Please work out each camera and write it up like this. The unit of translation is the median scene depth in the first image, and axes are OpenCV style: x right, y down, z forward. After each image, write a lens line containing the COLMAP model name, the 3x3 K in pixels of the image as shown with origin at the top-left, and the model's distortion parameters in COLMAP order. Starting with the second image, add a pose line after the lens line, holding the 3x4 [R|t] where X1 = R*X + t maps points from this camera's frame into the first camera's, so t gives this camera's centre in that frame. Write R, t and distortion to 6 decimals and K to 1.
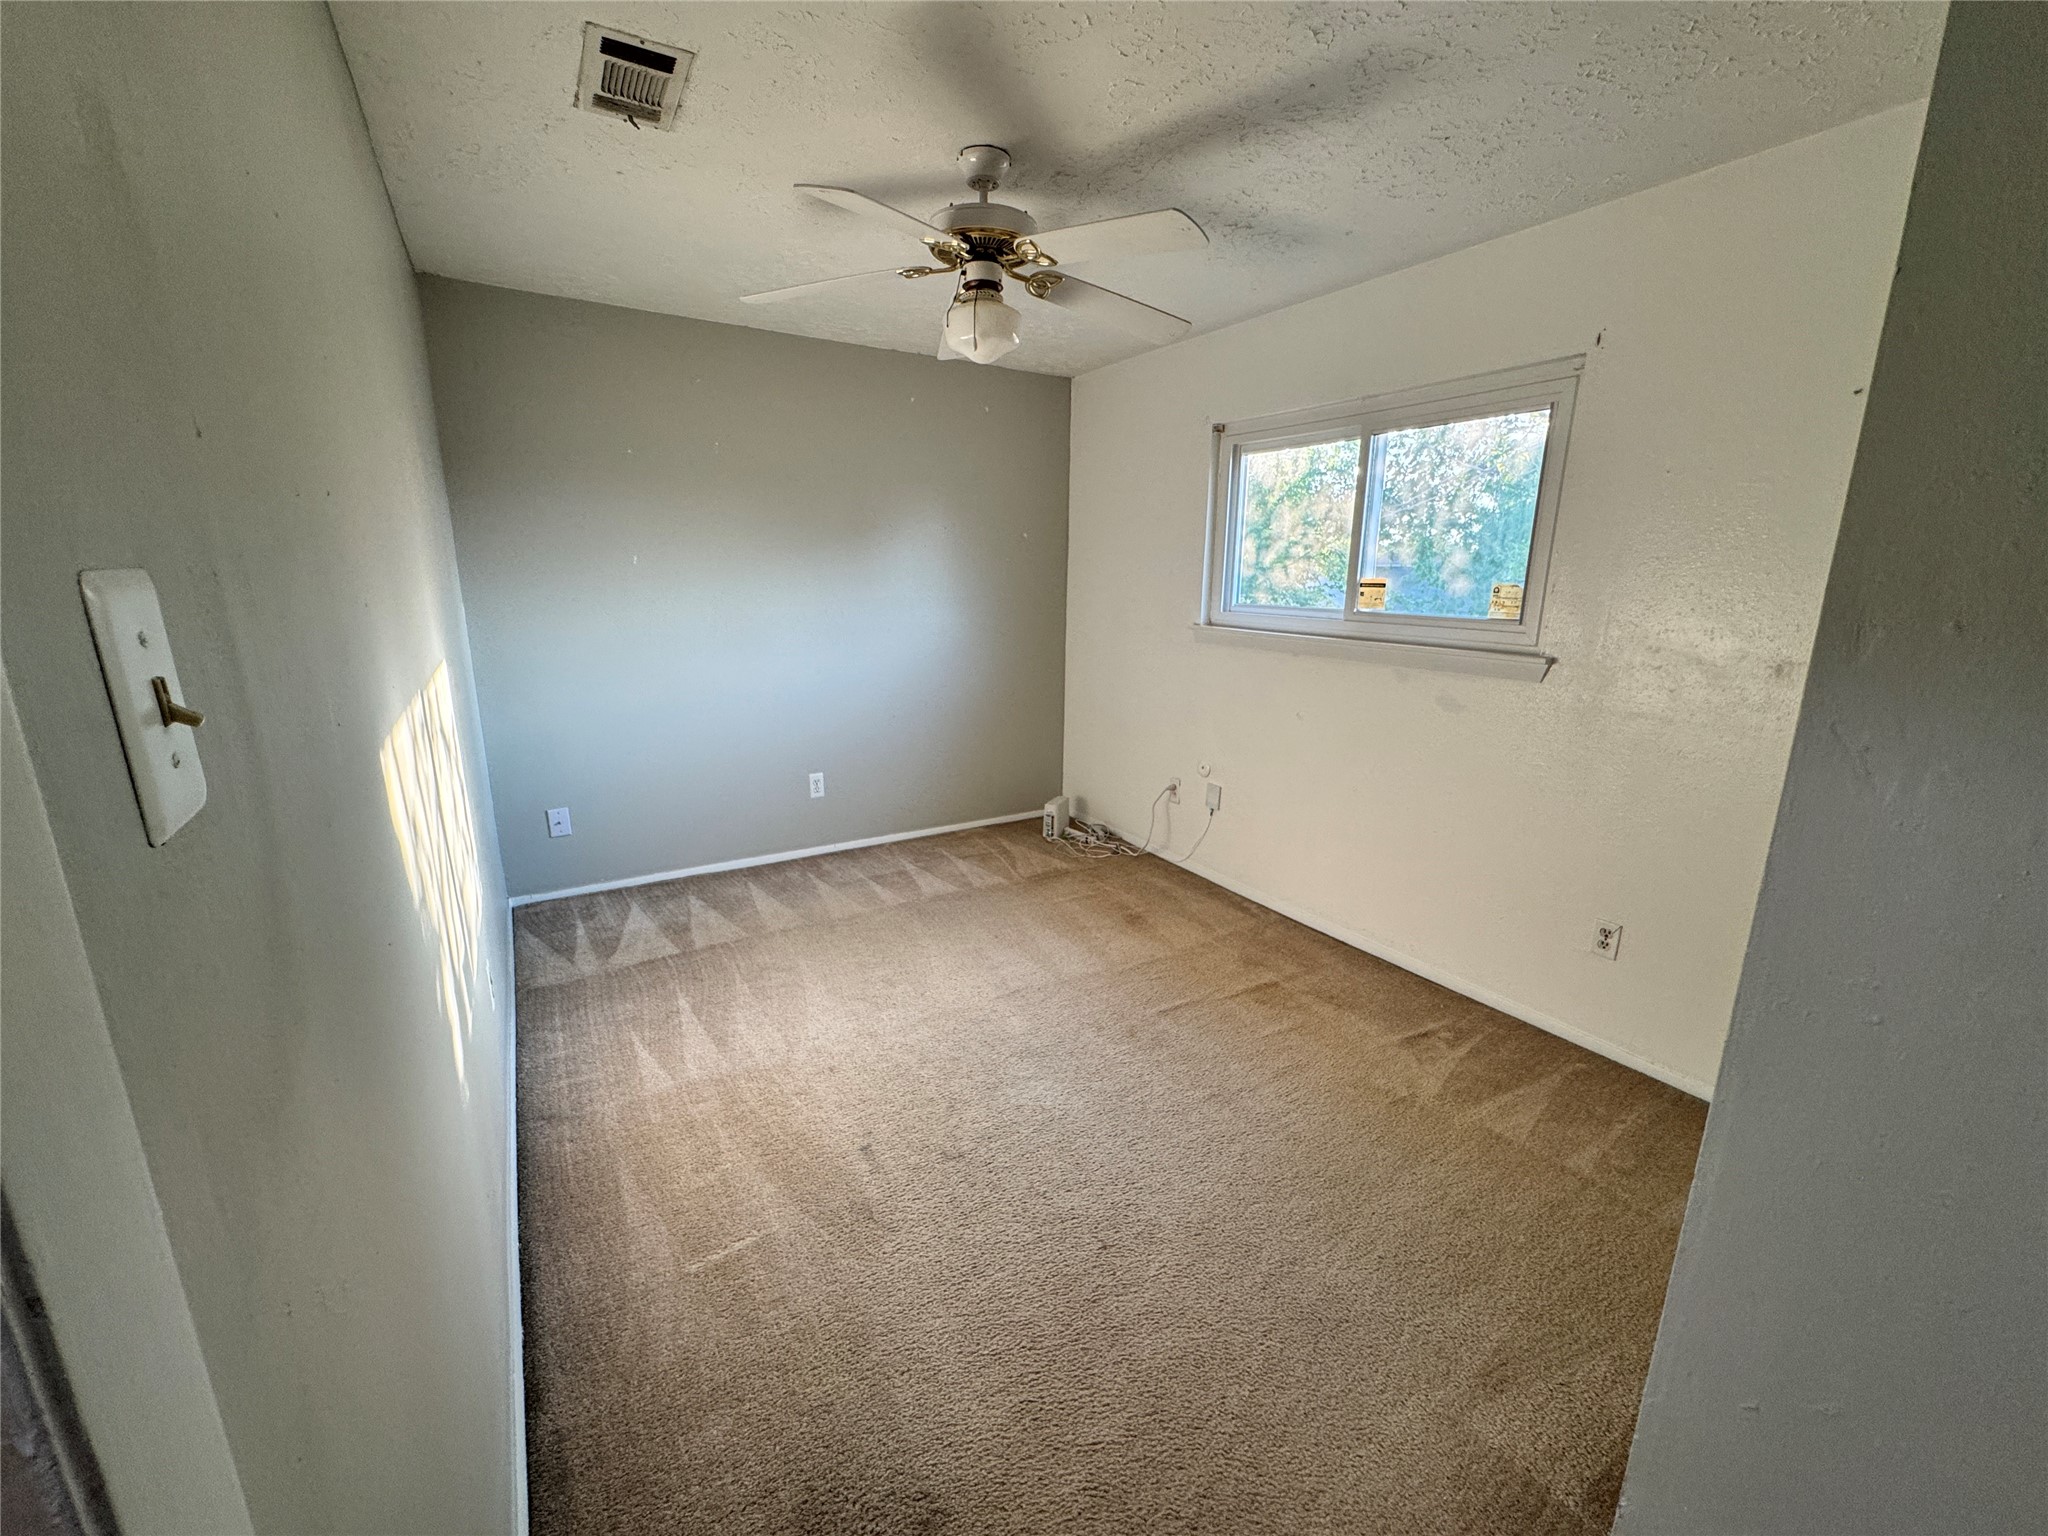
lens RADIAL K [[822.4, 0, 1024.4], [0, 822.4, 767.2], [0, 0, 1]] dist [-0.003076, -0.000218]
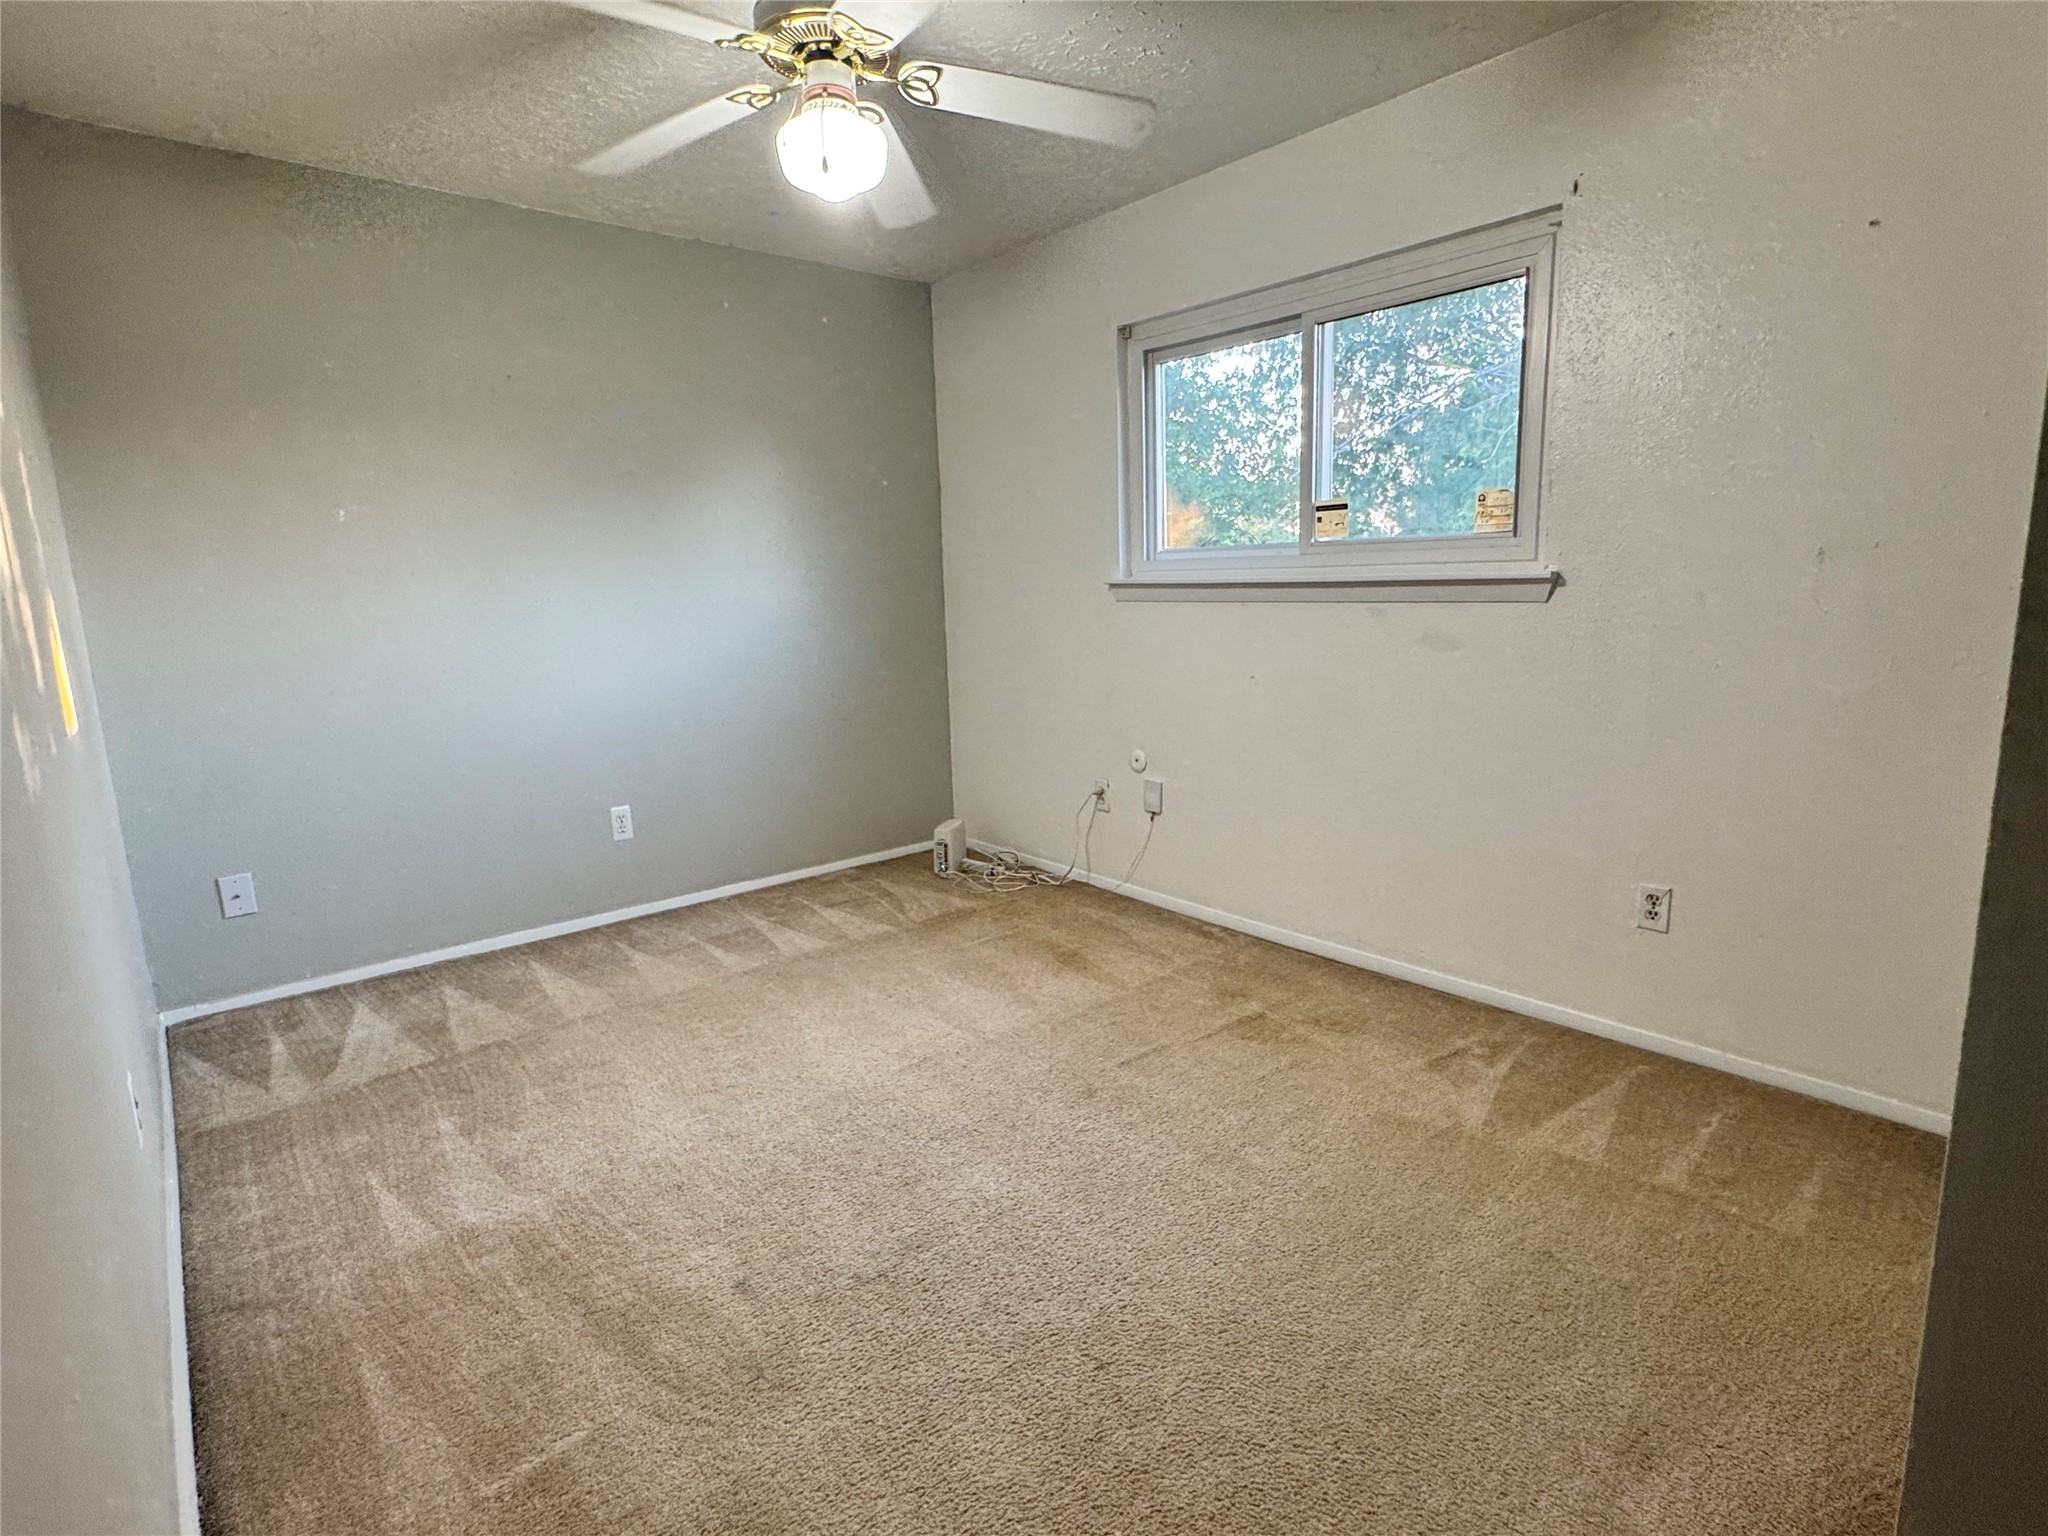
lens RADIAL K [[1035.3, 0, 1022.9], [0, 1035.3, 769.9], [0, 0, 1]] dist [0.000521, -0.002267]
pose [[0.987562, -0.066272, 0.142579, -0.043019], [0.074545, 0.995783, -0.053476, 0.075735], [-0.138434, 0.063440, 0.988338, 0.059462]]
